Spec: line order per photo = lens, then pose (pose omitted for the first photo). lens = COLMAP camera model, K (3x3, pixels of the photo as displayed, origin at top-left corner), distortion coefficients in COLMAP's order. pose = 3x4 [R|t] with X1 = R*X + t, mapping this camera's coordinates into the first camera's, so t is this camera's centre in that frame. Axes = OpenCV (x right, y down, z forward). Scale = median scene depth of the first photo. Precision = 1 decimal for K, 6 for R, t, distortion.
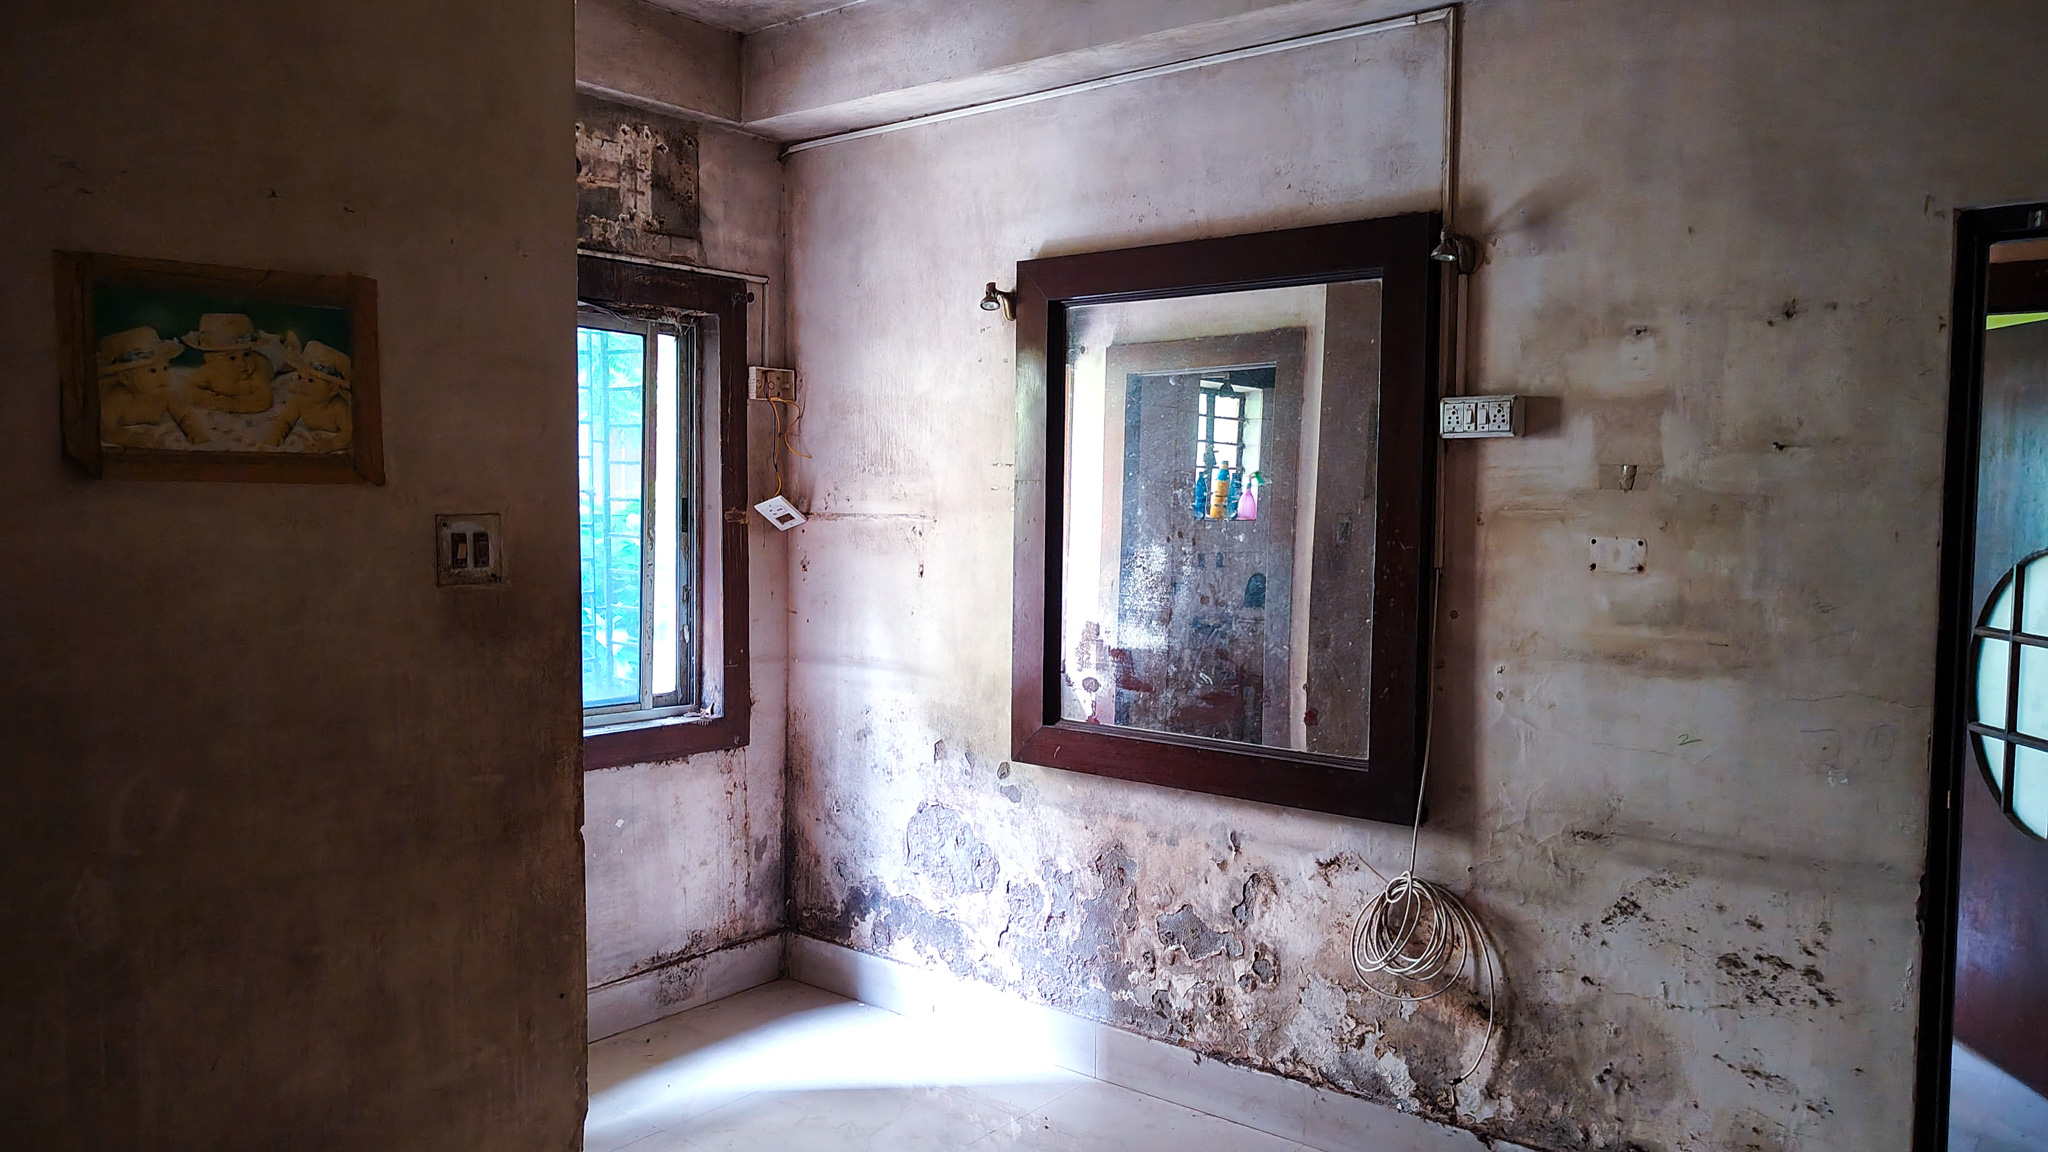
lens RADIAL K [[1460.6, 0, 1012.1], [0, 1460.6, 581.8], [0, 0, 1]] dist [0.022428, -0.014494]
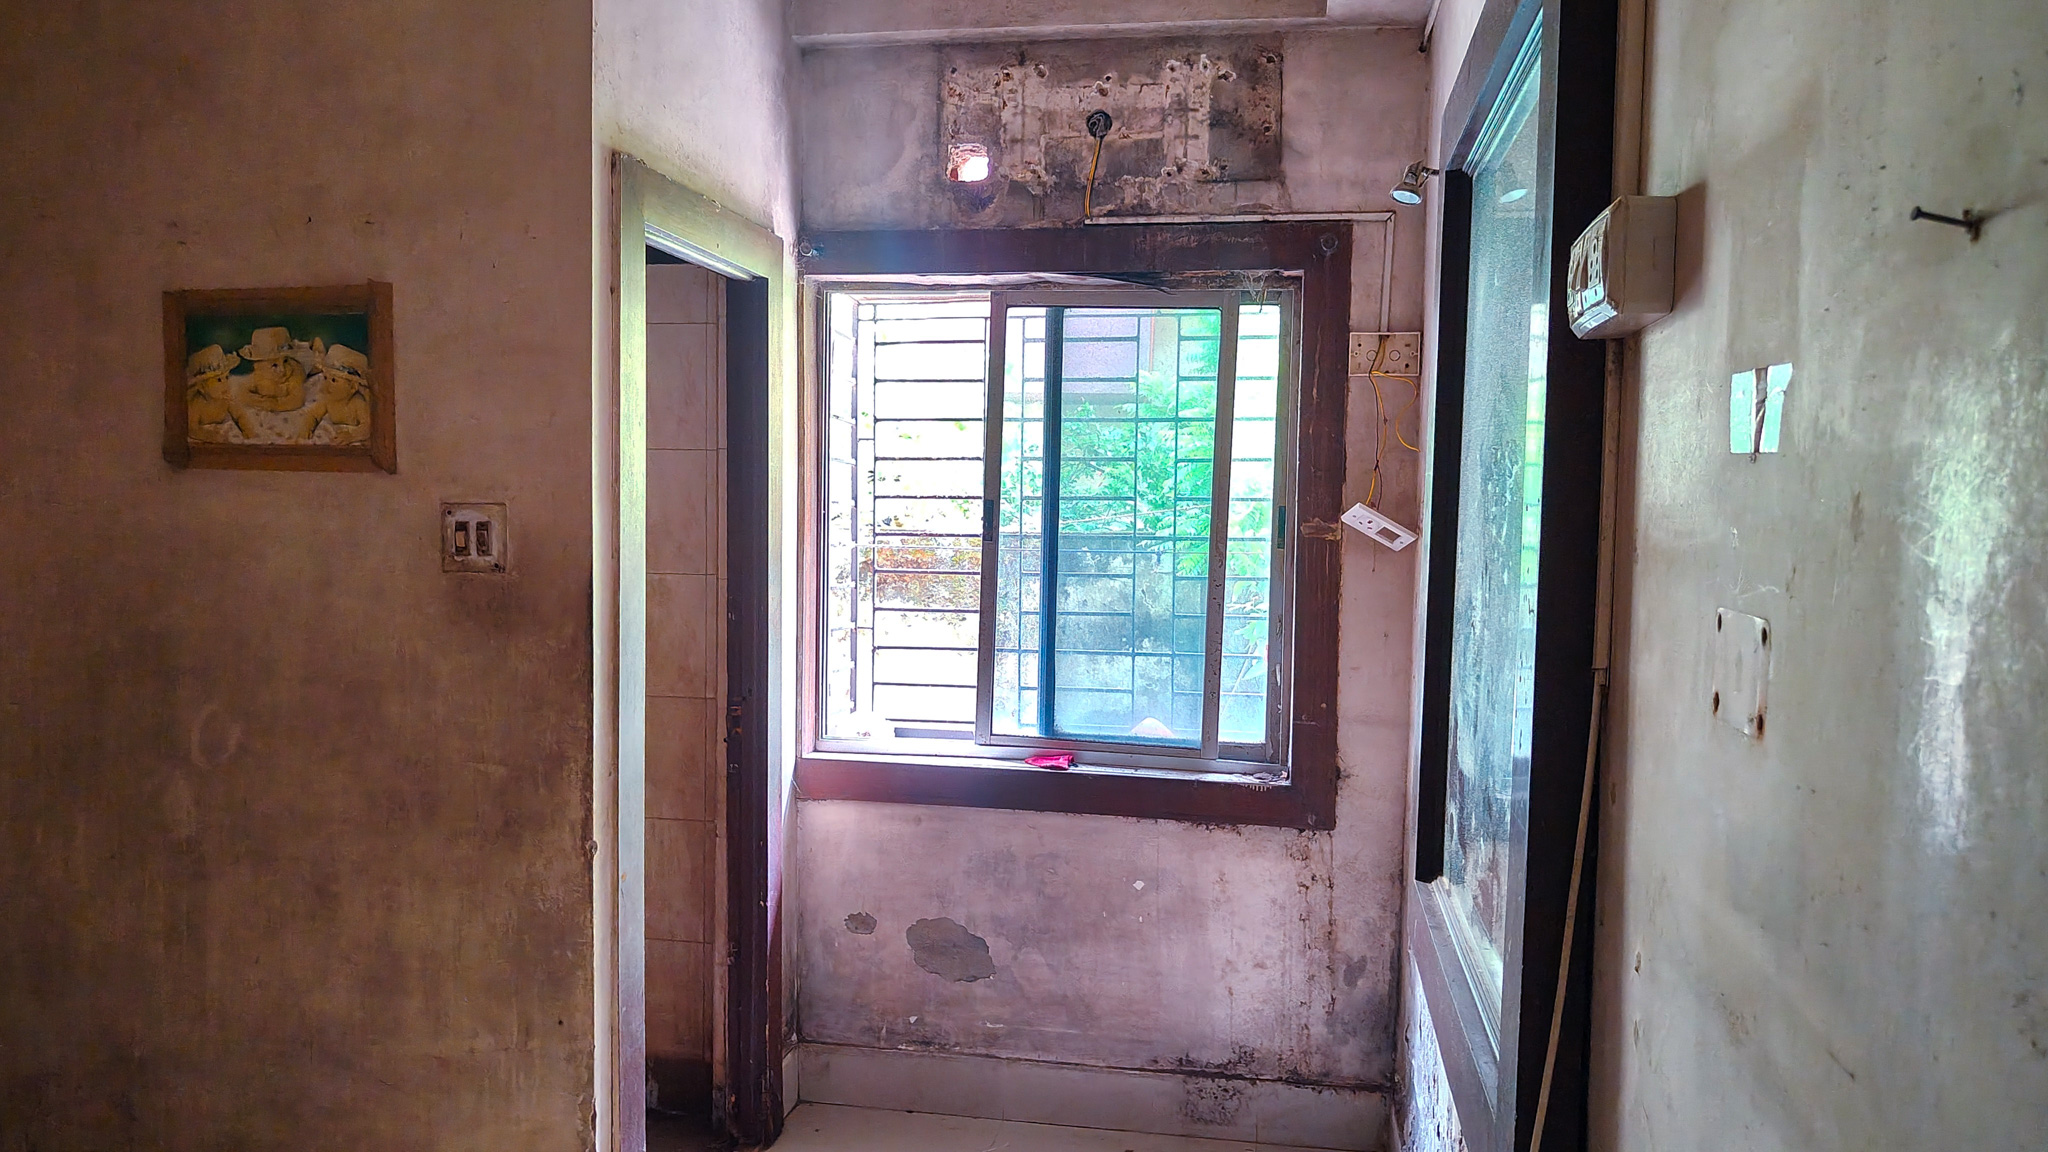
lens RADIAL K [[1460.6, 0, 1012.1], [0, 1460.6, 581.8], [0, 0, 1]] dist [0.022428, -0.014494]
pose [[0.490817, 0.049981, -0.869828, 0.659973], [-0.067790, 0.997517, 0.019067, -0.034773], [0.868622, 0.049607, 0.492986, 0.786922]]
